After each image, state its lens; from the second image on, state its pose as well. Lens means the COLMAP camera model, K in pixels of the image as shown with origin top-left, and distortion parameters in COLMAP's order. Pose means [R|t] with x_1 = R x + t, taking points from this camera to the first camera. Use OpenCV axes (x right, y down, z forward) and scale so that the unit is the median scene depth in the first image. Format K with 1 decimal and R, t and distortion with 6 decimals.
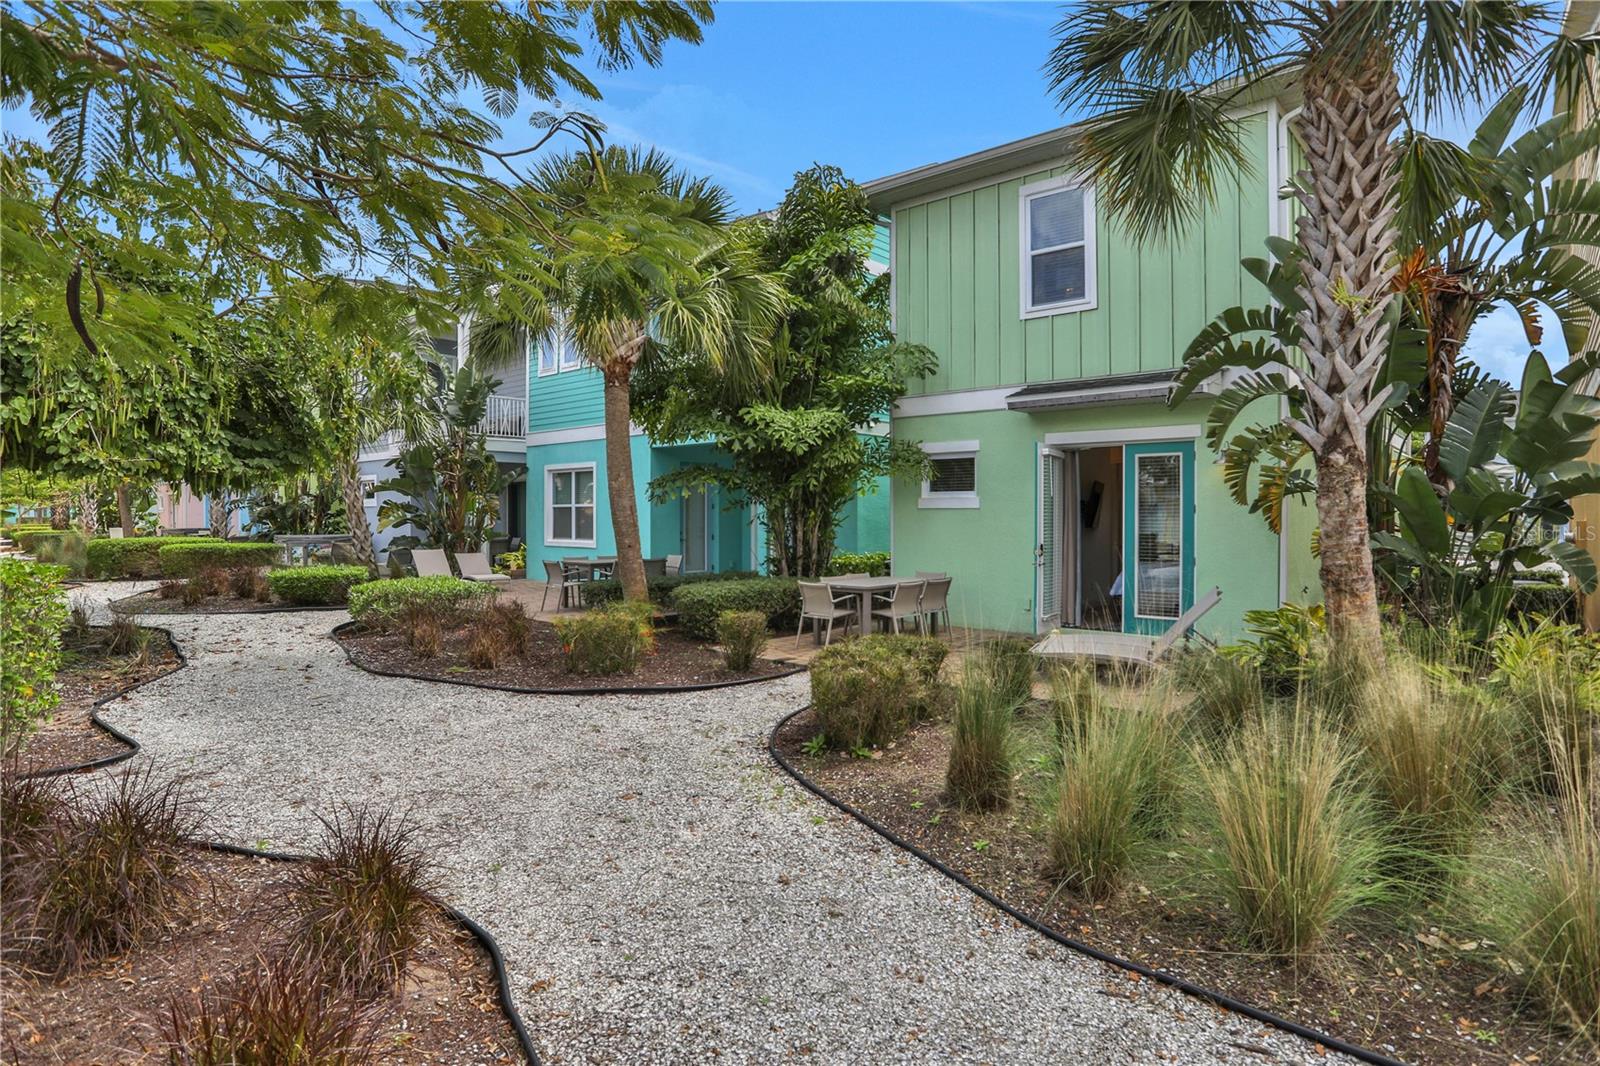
lens RADIAL K [[767.3, 0, 791.4], [0, 767.3, 515.2], [0, 0, 1]] dist [-0.061272, 0.029408]
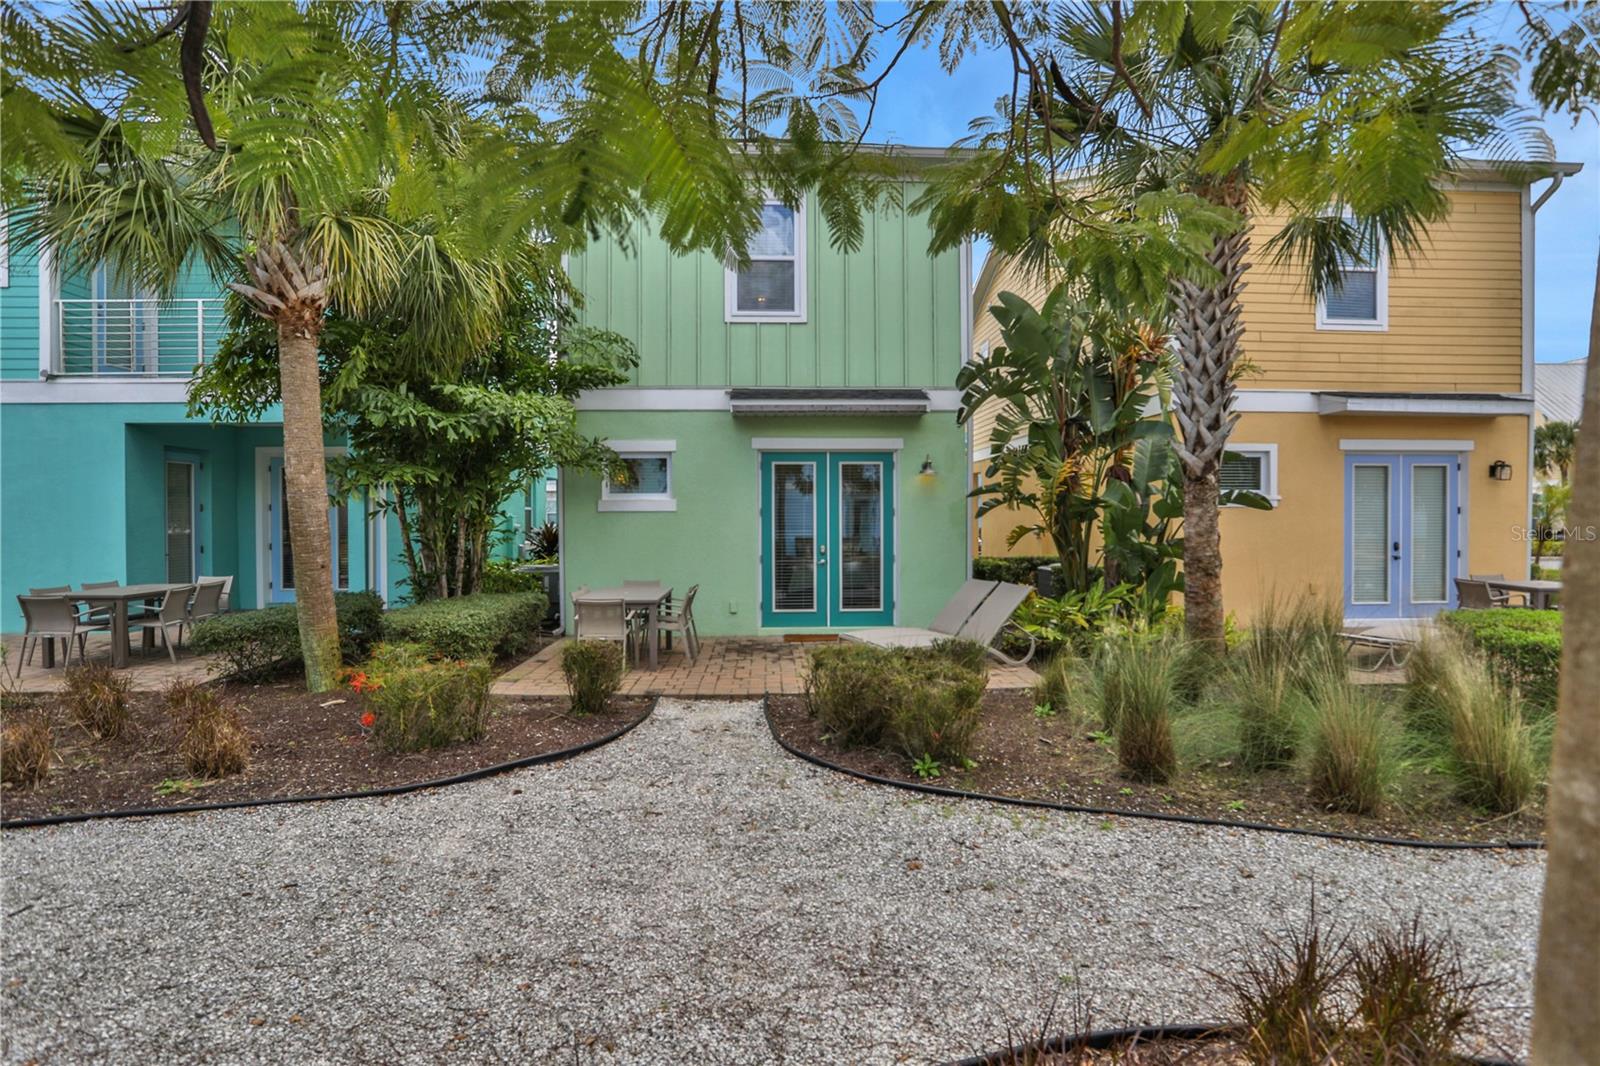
lens RADIAL K [[795.9, 0, 797.3], [0, 795.9, 520.5], [0, 0, 1]] dist [-0.062525, 0.033720]
pose [[0.772430, -0.011059, 0.635004, -0.313381], [0.008797, 0.999939, 0.006714, -0.004452], [-0.635039, 0.000400, 0.772480, 0.153796]]
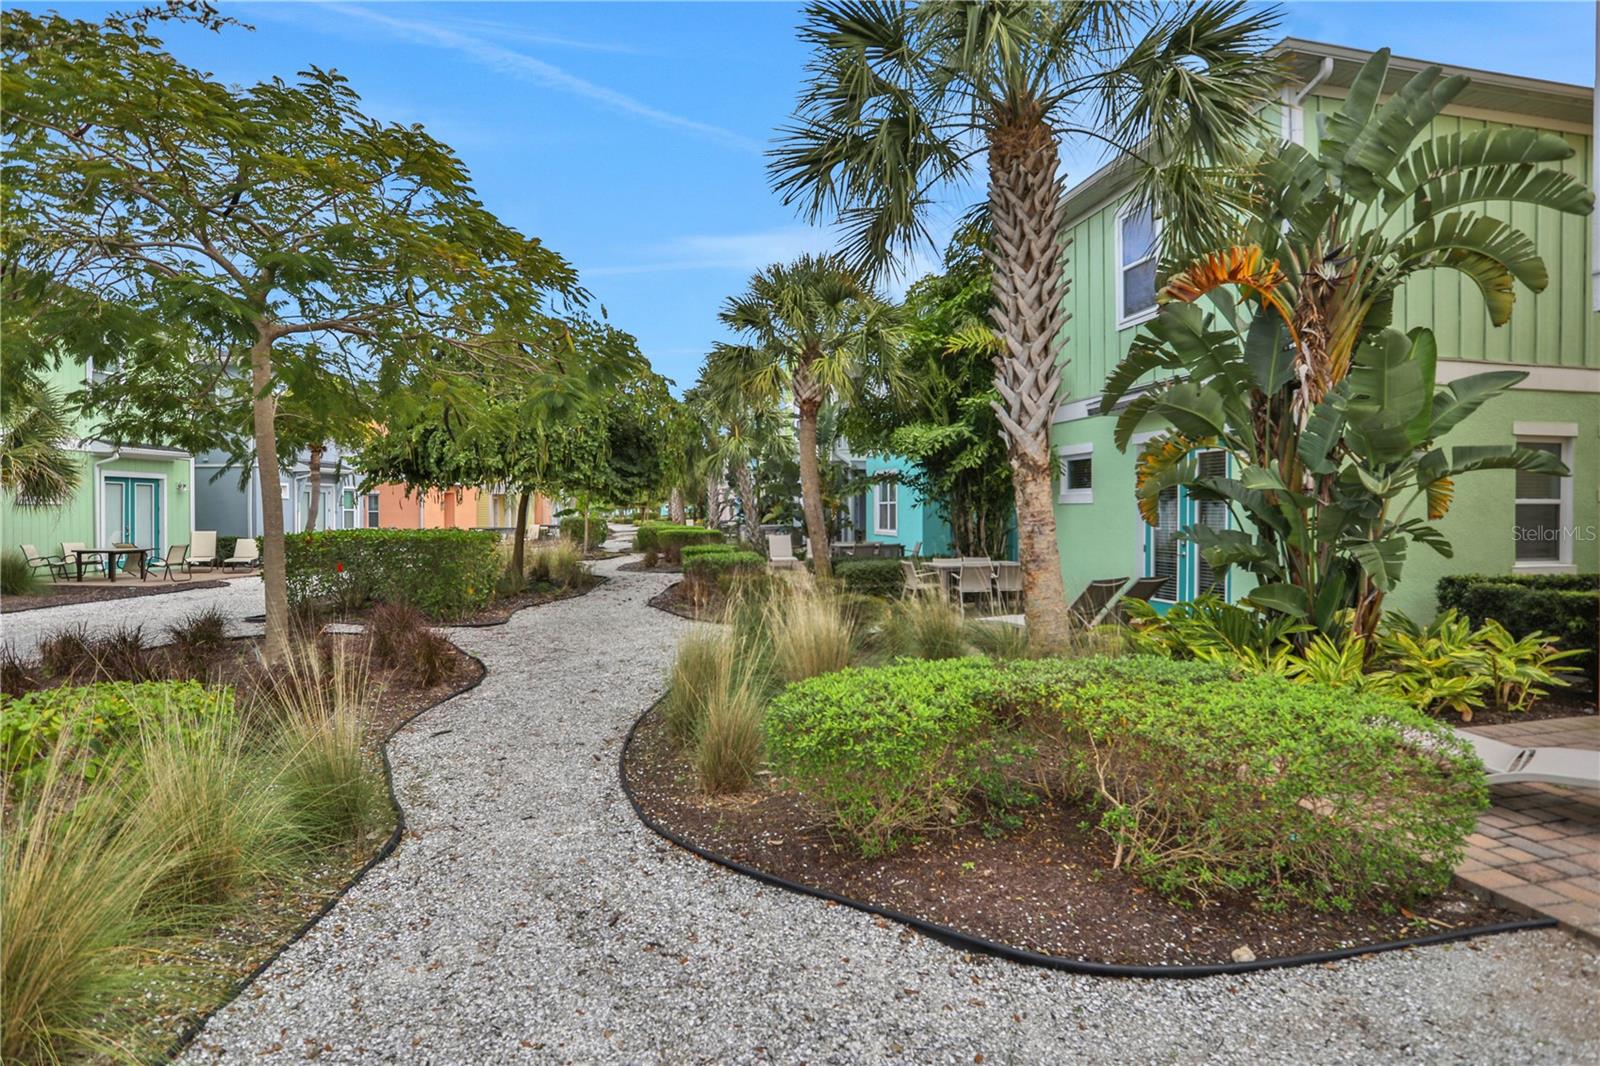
lens RADIAL K [[767.3, 0, 791.4], [0, 767.3, 515.2], [0, 0, 1]] dist [-0.061272, 0.029408]
pose [[0.766548, 0.005796, -0.642160, 0.730209], [-0.002555, 0.999979, 0.005977, 0.001463], [0.642181, -0.002941, 0.766547, -0.139536]]
